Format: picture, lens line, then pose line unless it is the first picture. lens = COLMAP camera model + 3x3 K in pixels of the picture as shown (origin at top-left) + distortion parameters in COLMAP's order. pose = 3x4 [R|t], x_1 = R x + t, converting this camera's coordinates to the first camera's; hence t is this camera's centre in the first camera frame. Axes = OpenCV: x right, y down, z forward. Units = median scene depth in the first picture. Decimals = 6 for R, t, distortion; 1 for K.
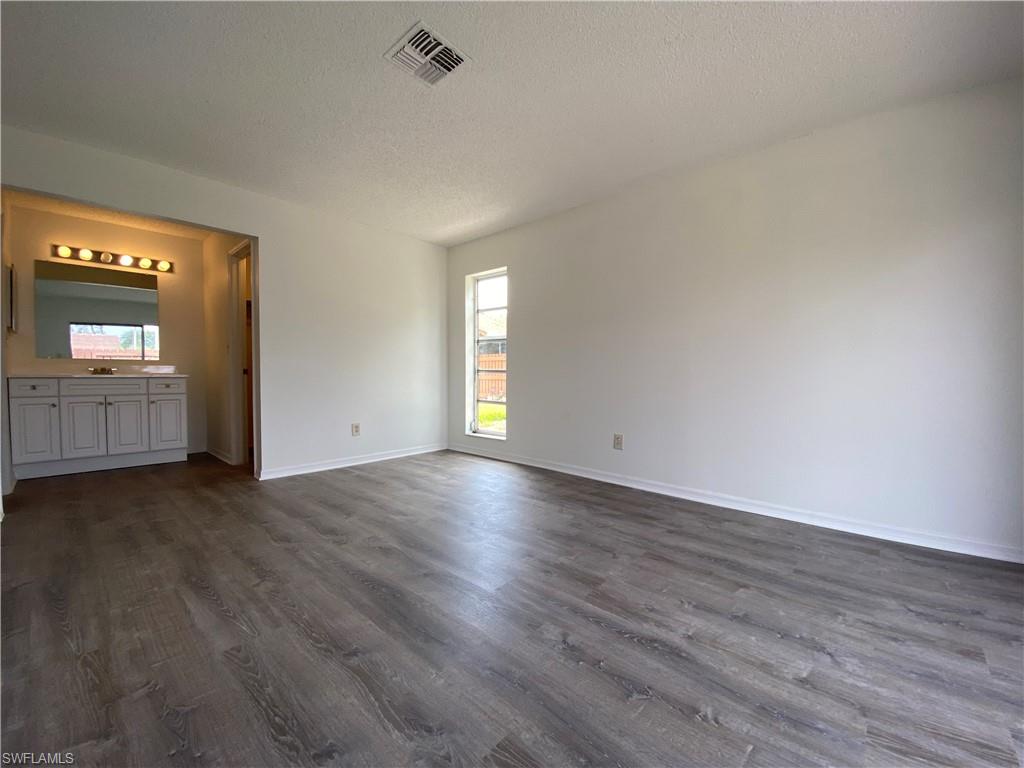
lens RADIAL K [[414.1, 0, 511.5], [0, 414.1, 385.2], [0, 0, 1]] dist [0.016411, -0.015918]
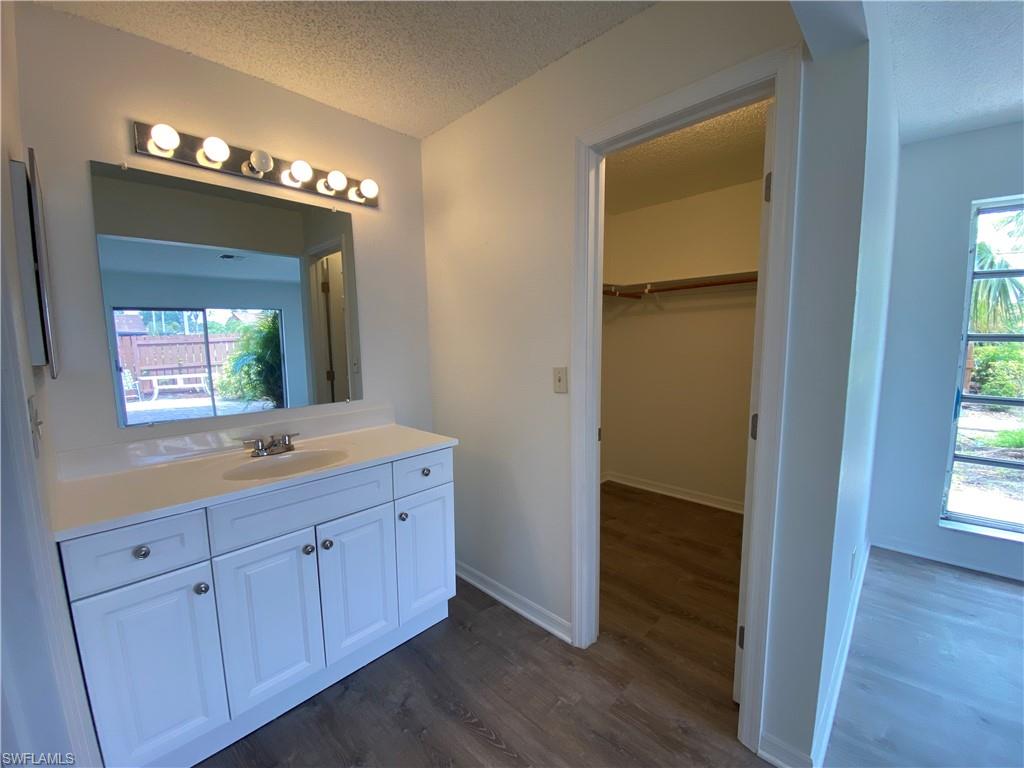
lens RADIAL K [[414.1, 0, 515.0], [0, 414.1, 383.5], [0, 0, 1]] dist [0.016411, -0.015918]
pose [[0.999524, -0.020978, -0.022615, -1.261952], [0.022536, 0.997222, 0.071000, -0.203050], [0.021063, -0.071476, 0.997220, 1.018872]]
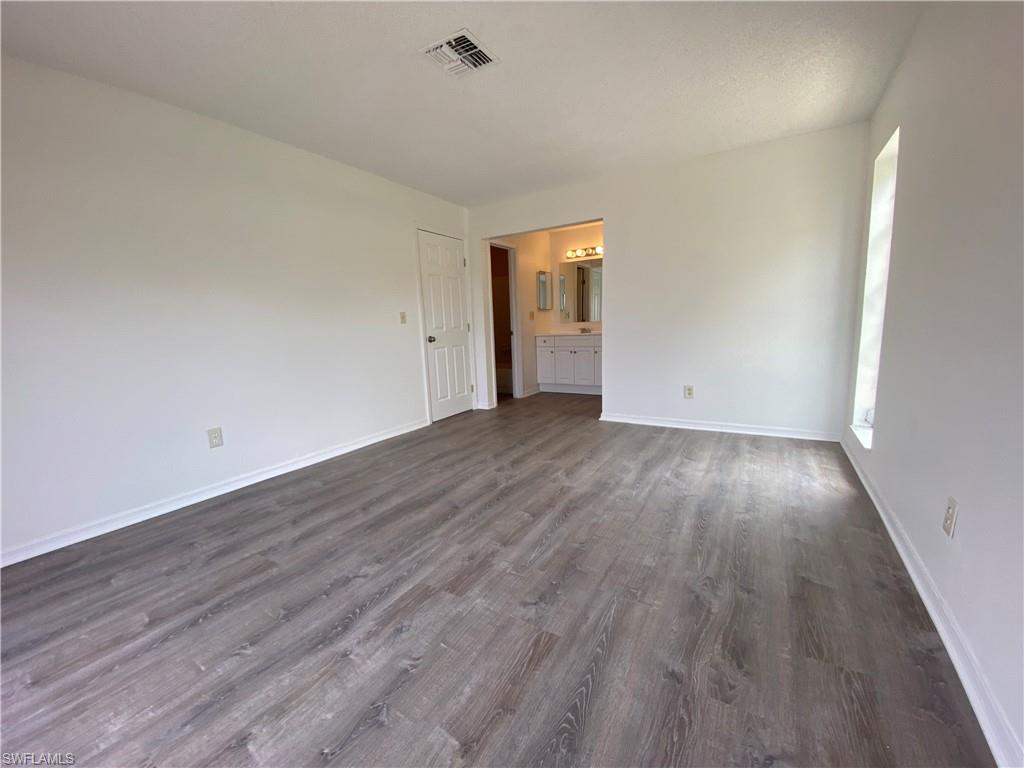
lens RADIAL K [[414.1, 0, 506.9], [0, 414.1, 383.5], [0, 0, 1]] dist [0.016411, -0.015918]
pose [[0.188492, 0.130692, -0.973340, 0.892876], [0.010314, 0.990788, 0.135032, -0.084549], [0.982021, -0.035491, 0.185408, 0.808105]]
